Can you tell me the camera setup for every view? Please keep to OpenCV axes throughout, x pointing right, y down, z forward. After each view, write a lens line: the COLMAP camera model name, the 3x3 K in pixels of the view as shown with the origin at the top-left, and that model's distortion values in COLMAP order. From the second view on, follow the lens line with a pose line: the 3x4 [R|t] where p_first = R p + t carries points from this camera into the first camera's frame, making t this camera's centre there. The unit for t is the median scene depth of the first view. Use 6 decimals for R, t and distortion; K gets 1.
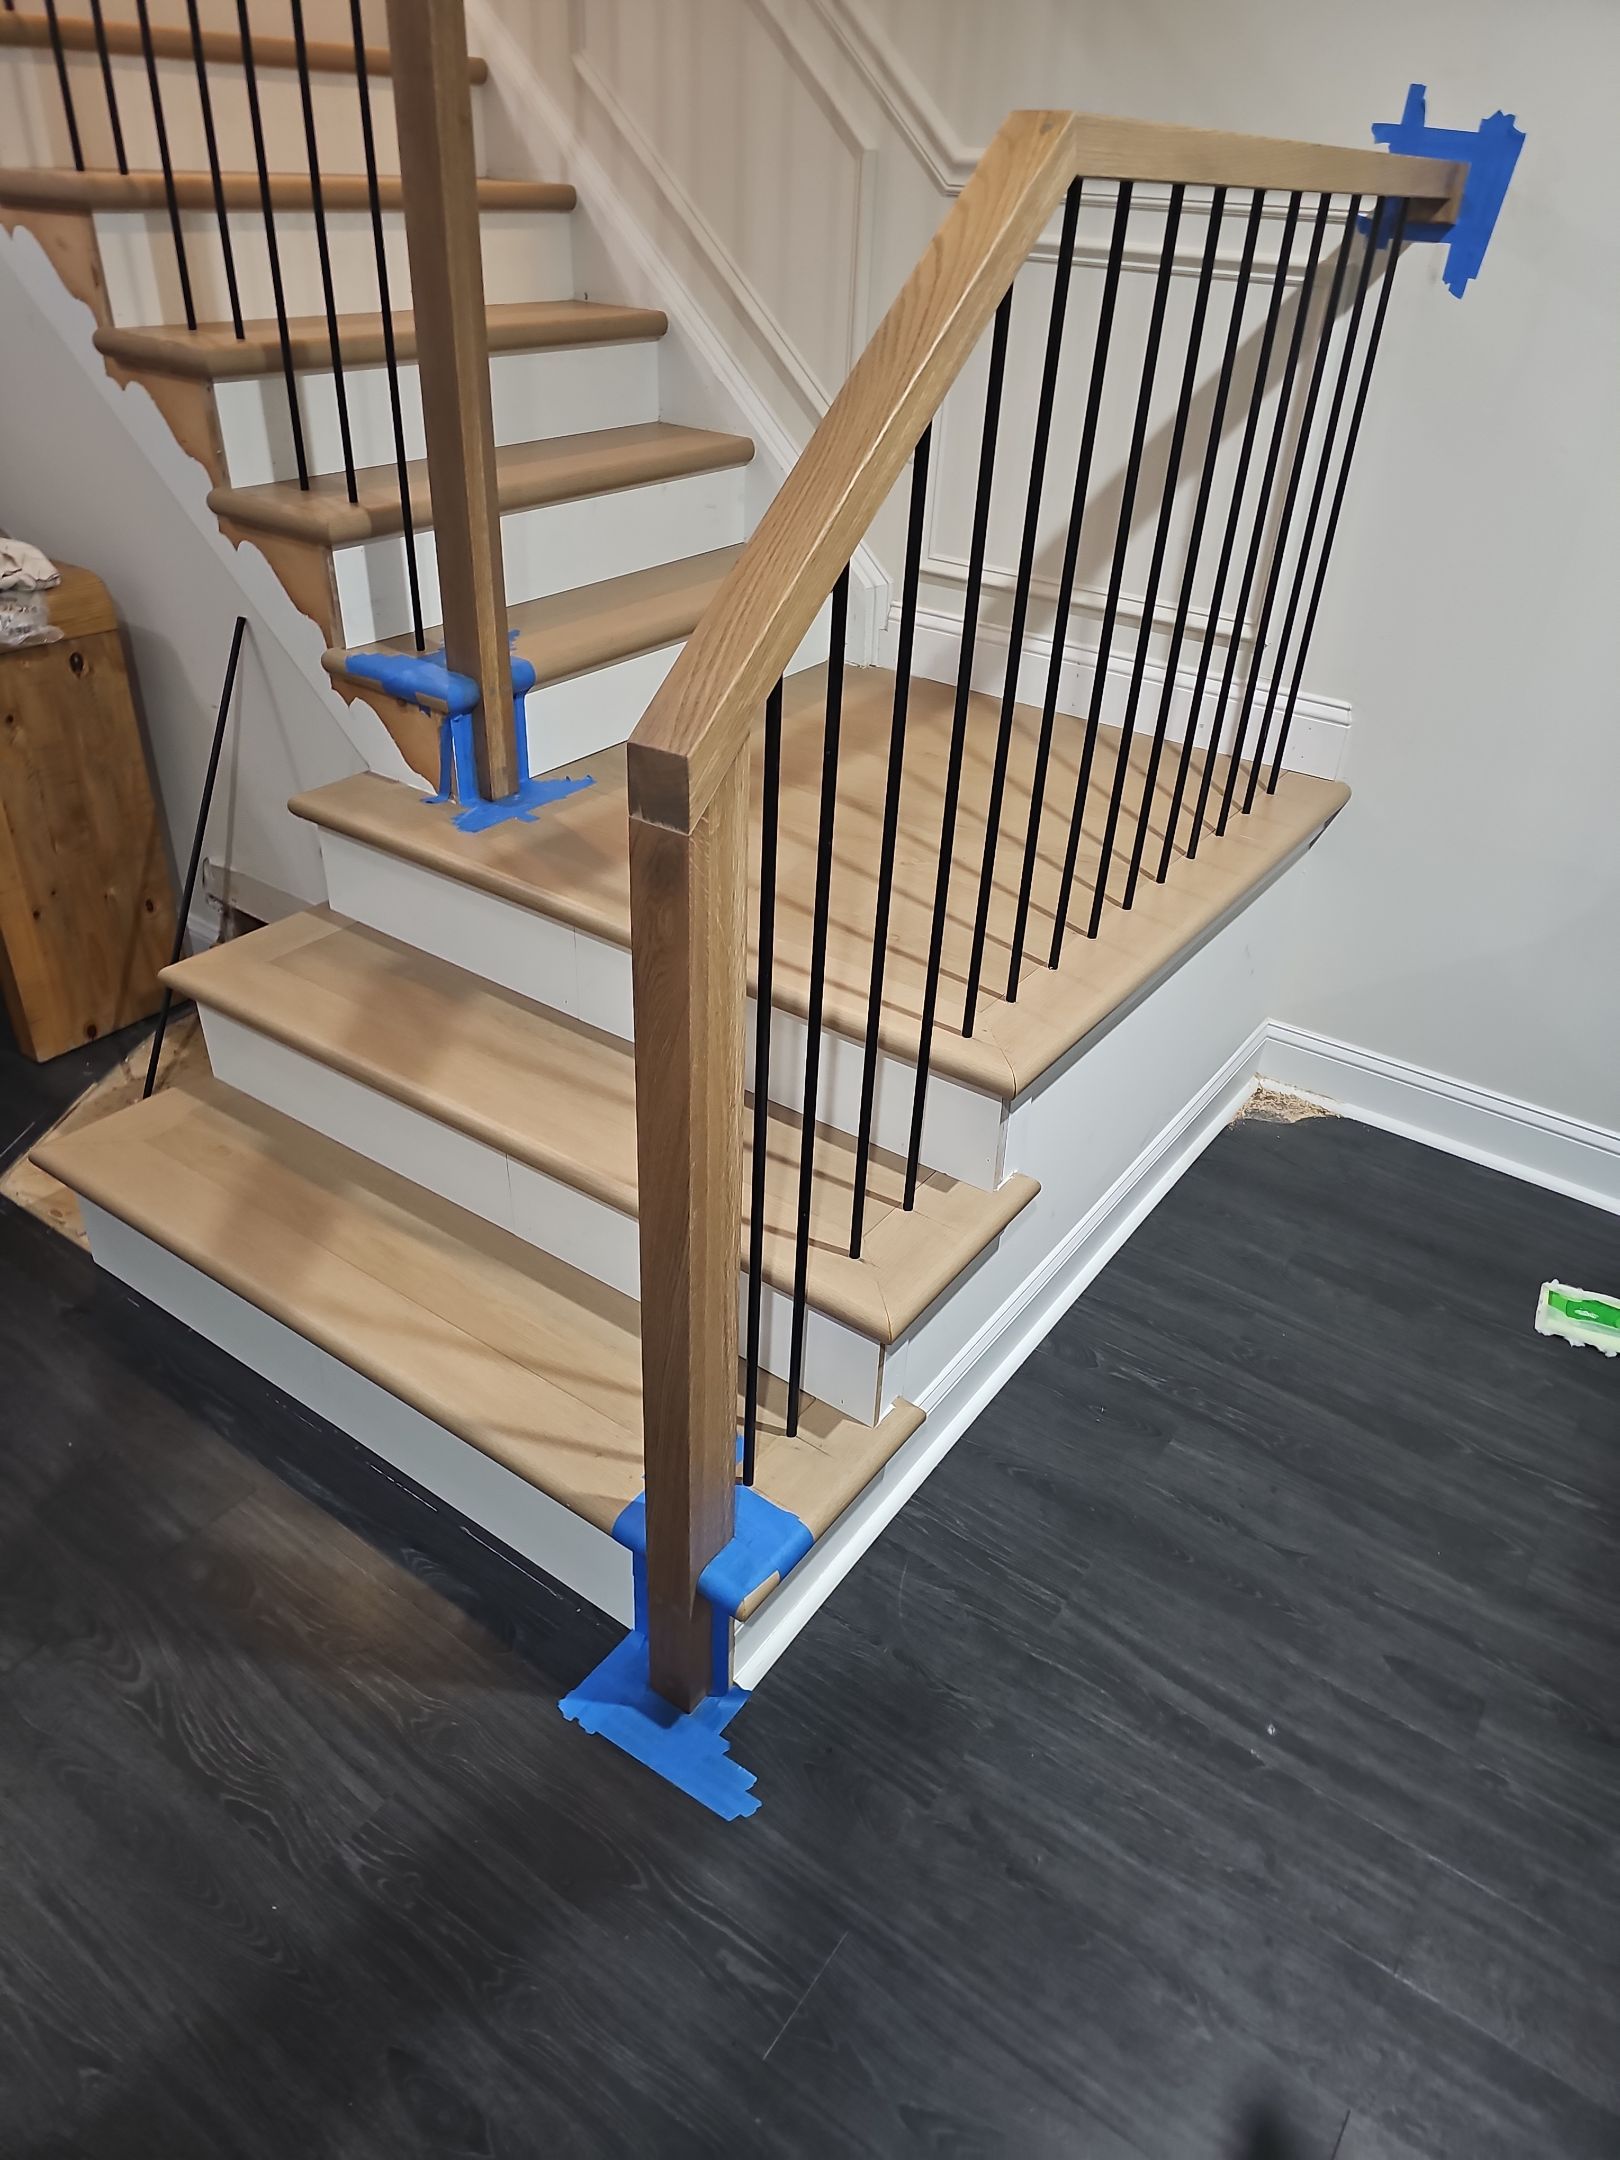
lens RADIAL K [[1422.1, 0, 818.6], [0, 1422.1, 1066.9], [0, 0, 1]] dist [0.053743, -0.048226]
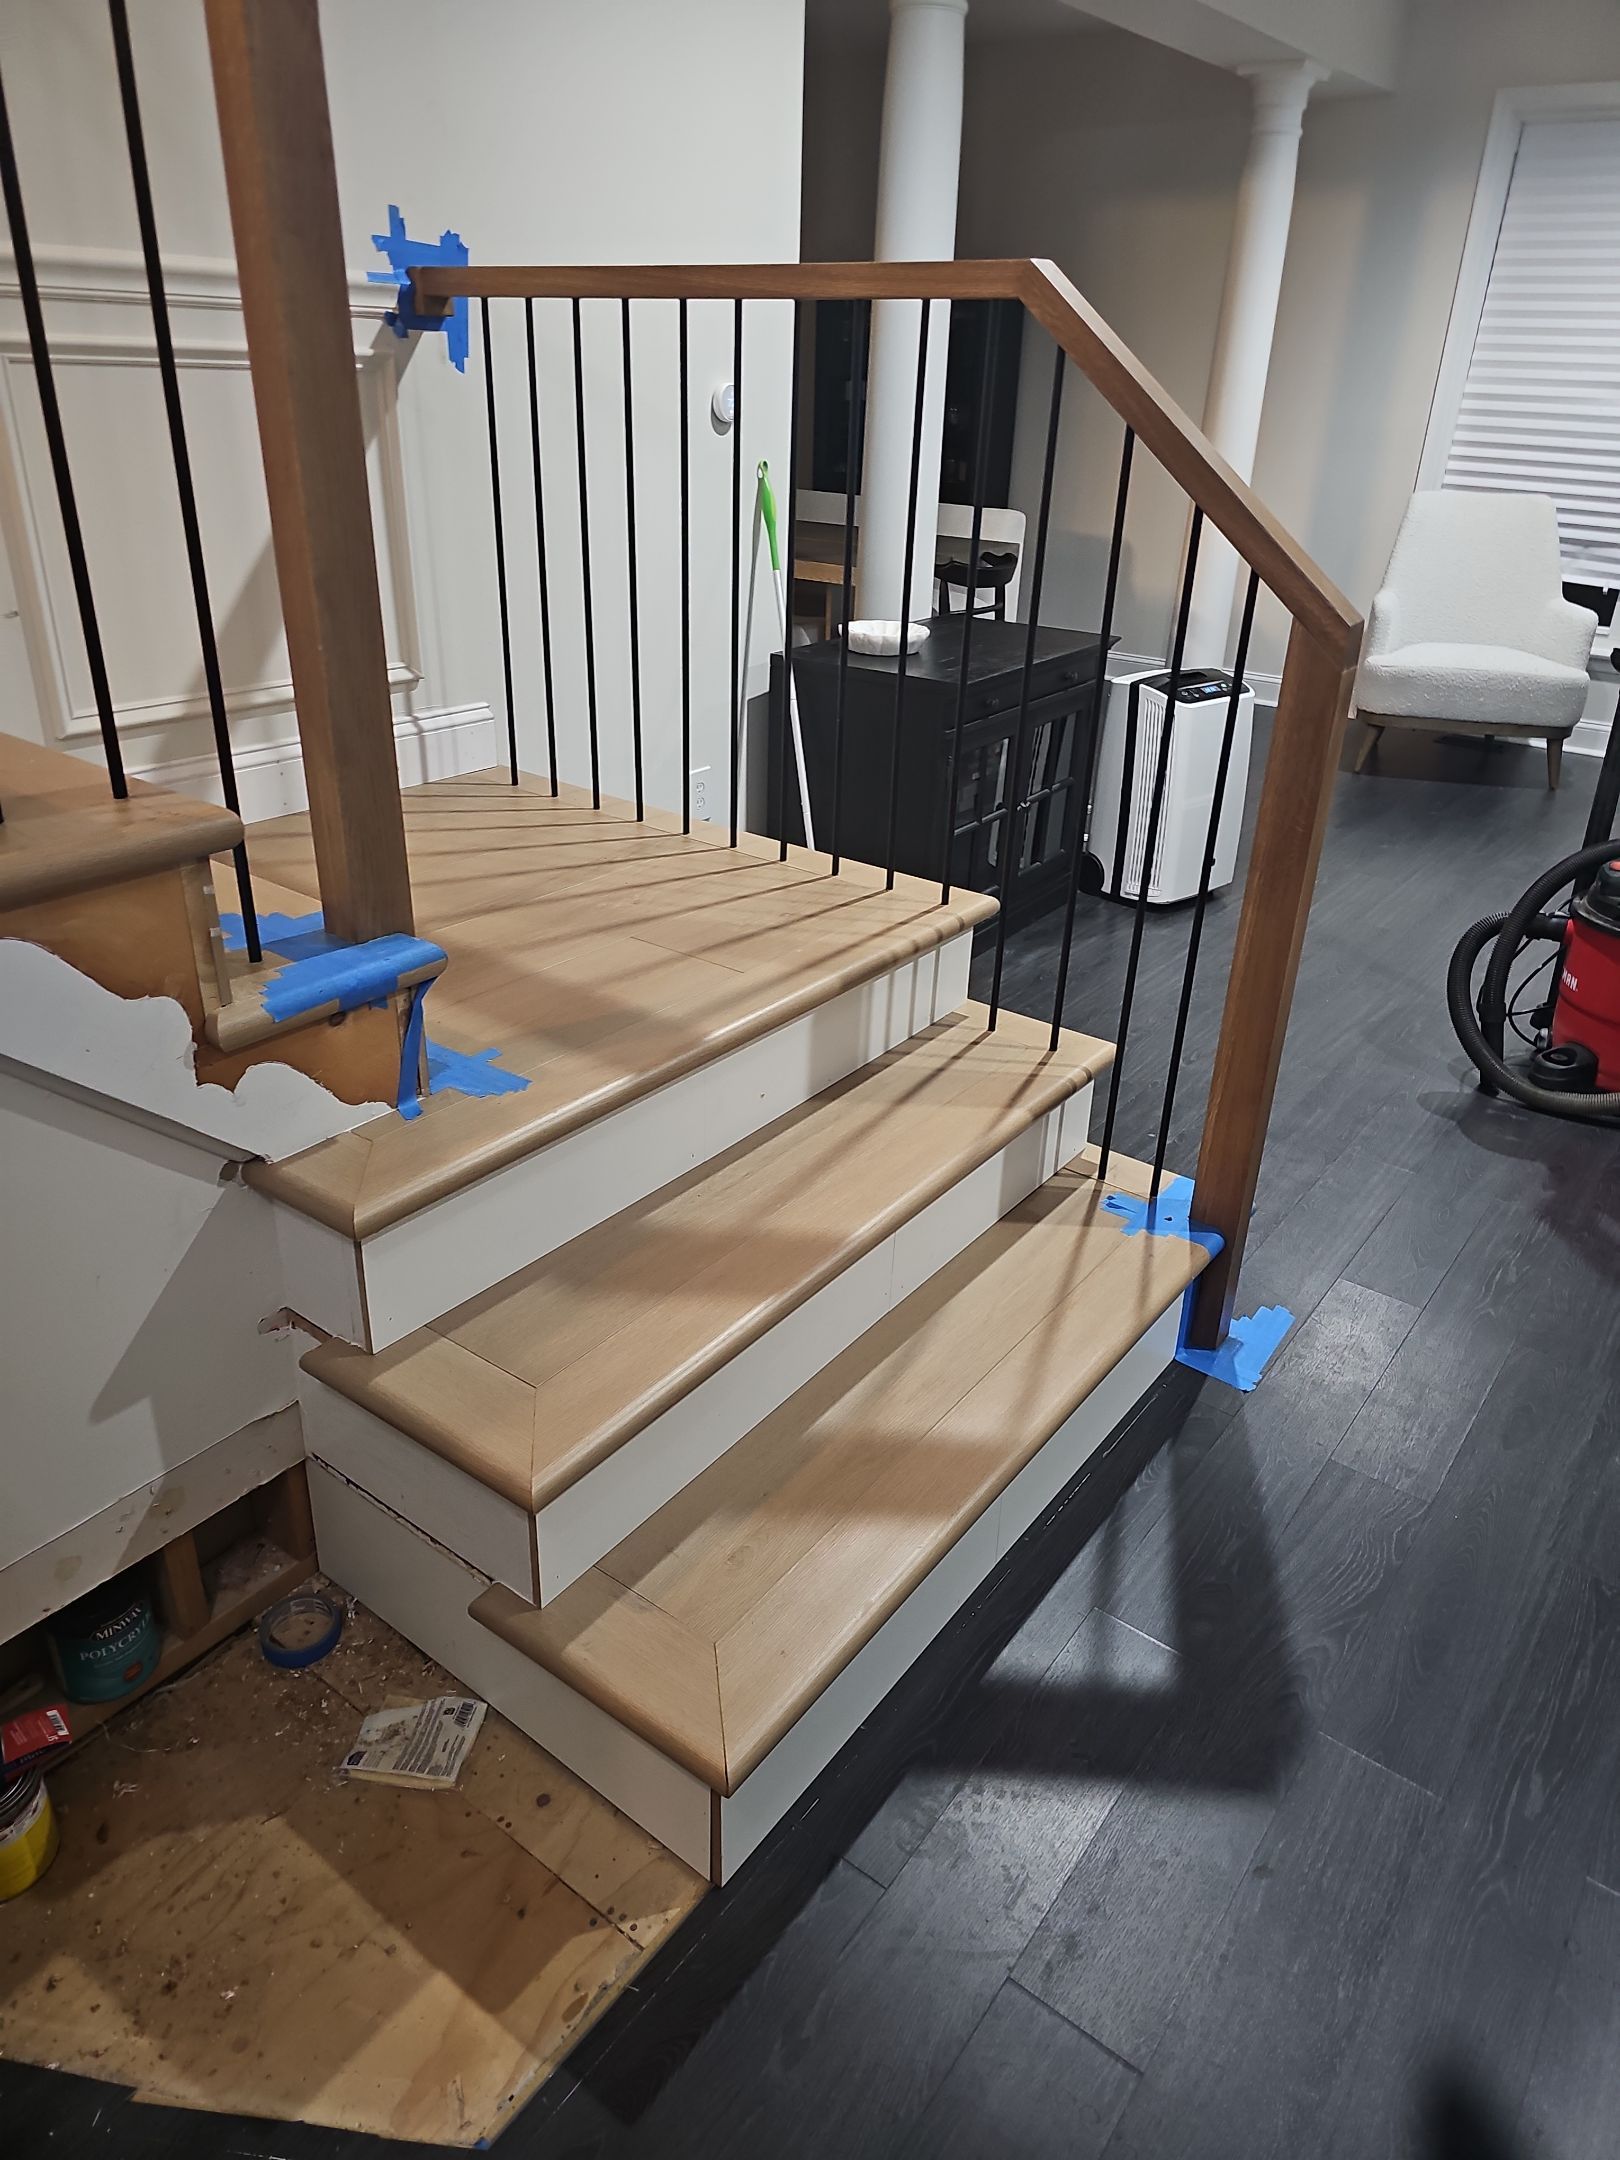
lens RADIAL K [[1422.1, 0, 825.6], [0, 1422.1, 1050.9], [0, 0, 1]] dist [0.053743, -0.048226]
pose [[0.031637, -0.476362, 0.878680, -0.882281], [0.508998, 0.764264, 0.396007, -0.388659], [-0.860186, 0.434718, 0.266646, 0.604583]]
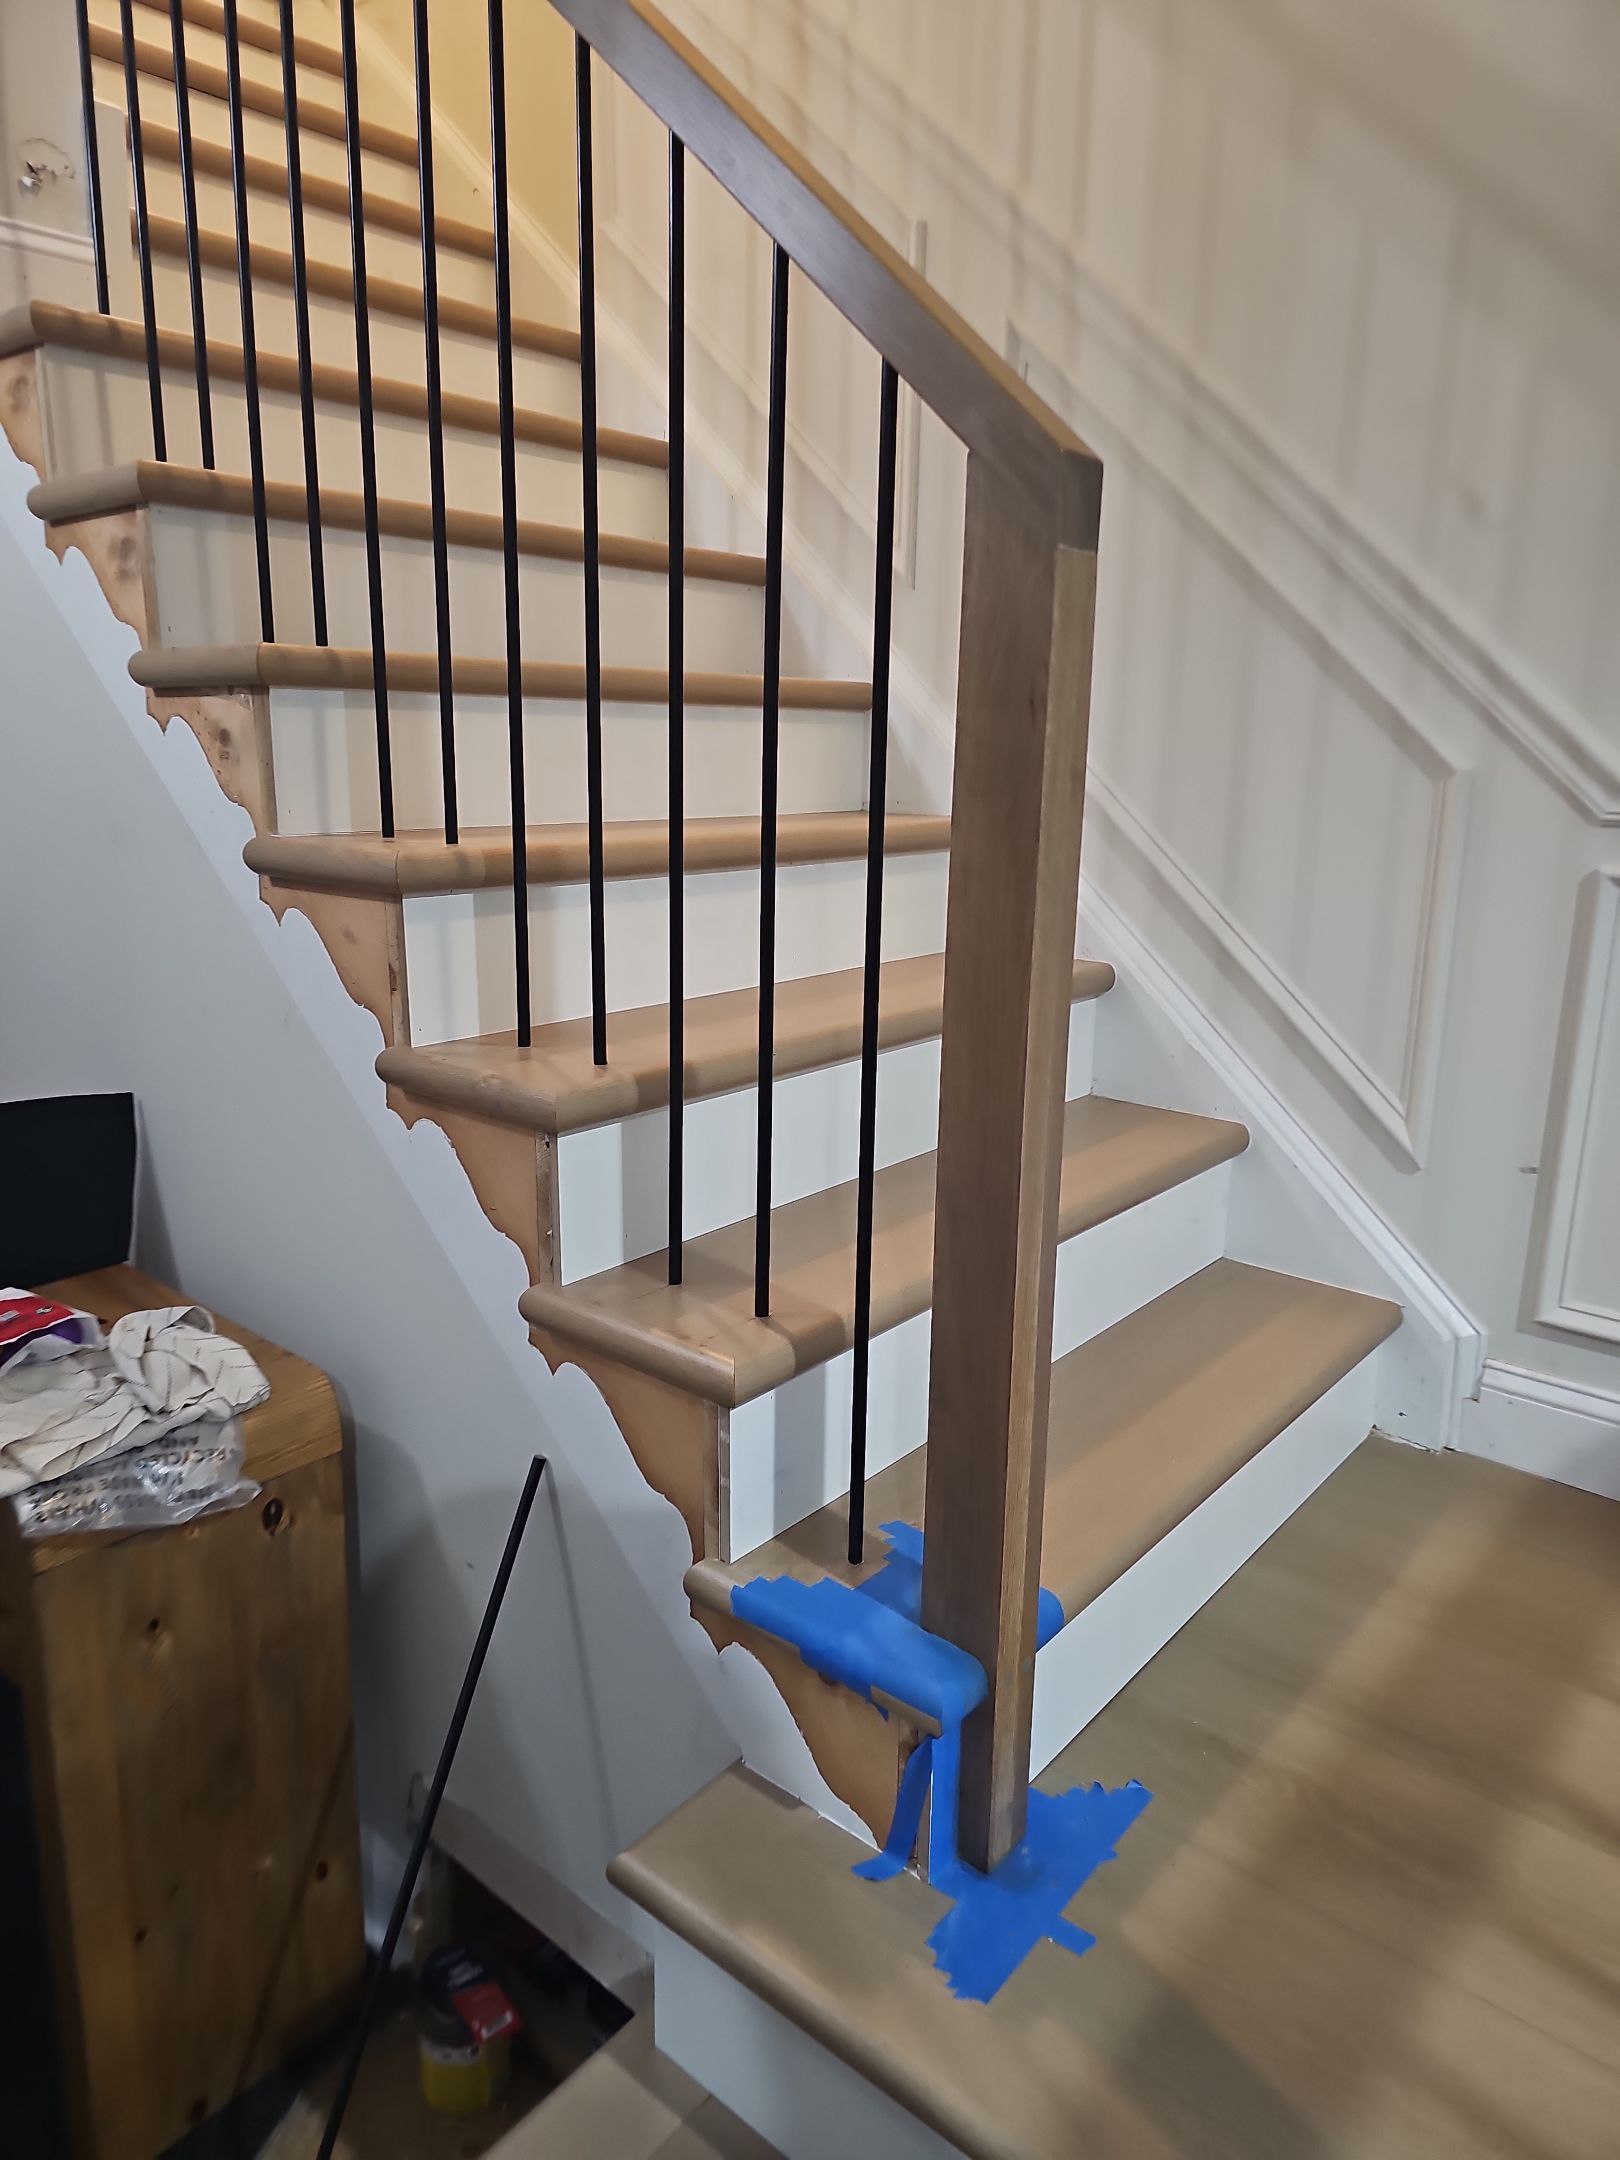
lens RADIAL K [[1422.1, 0, 812.7], [0, 1422.1, 1059.4], [0, 0, 1]] dist [0.053743, -0.048226]
pose [[0.995301, -0.009620, -0.096352, -0.236838], [-0.023794, 0.940245, -0.339666, -0.283955], [0.093862, 0.340363, 0.935598, 0.398775]]
